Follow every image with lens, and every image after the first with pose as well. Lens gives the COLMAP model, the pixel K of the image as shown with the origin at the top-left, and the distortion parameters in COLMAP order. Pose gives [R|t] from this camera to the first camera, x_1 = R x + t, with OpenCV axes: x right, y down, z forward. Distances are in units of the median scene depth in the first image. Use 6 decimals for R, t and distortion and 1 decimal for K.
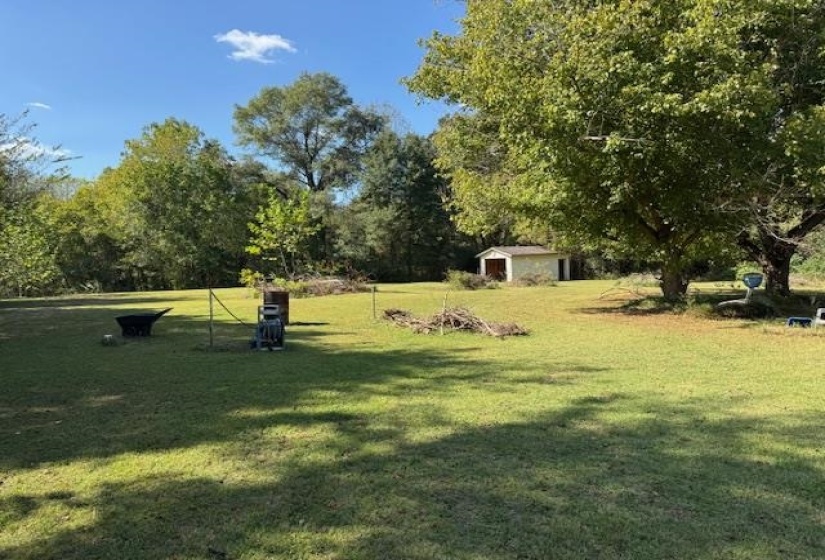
lens RADIAL K [[576.6, 0, 412.4], [0, 576.6, 292.9], [0, 0, 1]] dist [0.050581, -0.073707]
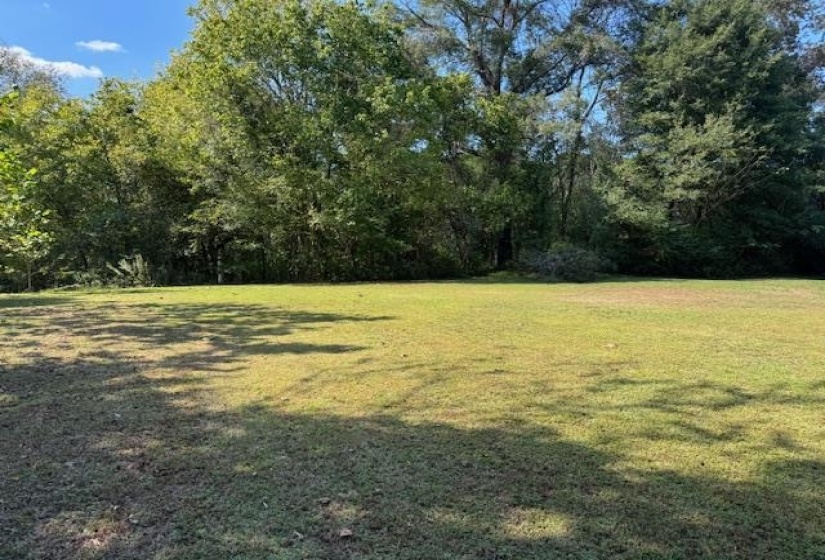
lens RADIAL K [[576.6, 0, 412.4], [0, 576.6, 292.9], [0, 0, 1]] dist [0.050581, -0.073707]
pose [[0.998962, 0.029993, -0.034275, -0.293923], [-0.029512, 0.999460, 0.014446, -0.004148], [0.034690, -0.013419, 0.999308, 0.515618]]
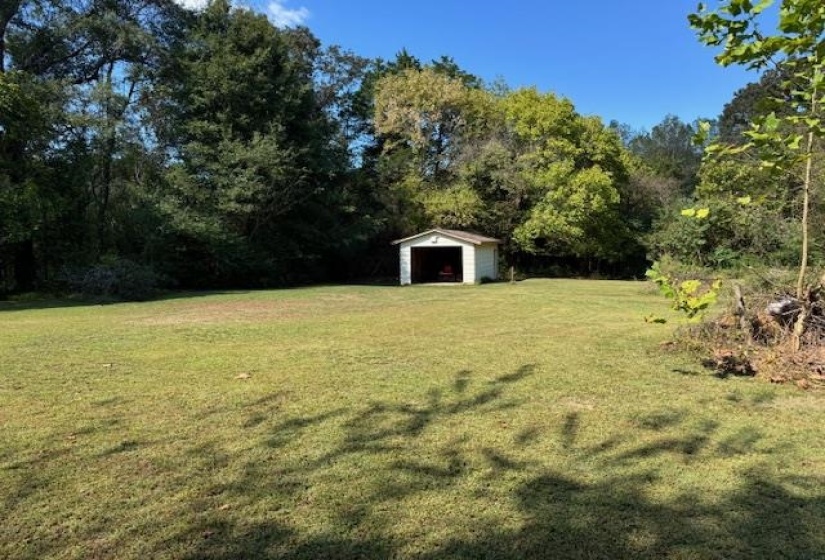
lens RADIAL K [[576.6, 0, 412.4], [0, 576.6, 292.9], [0, 0, 1]] dist [0.050581, -0.073707]
pose [[0.744655, -0.025749, 0.666953, -0.305487], [0.038262, 0.999259, -0.004142, -0.006420], [-0.666352, 0.028604, 0.745088, 0.553312]]
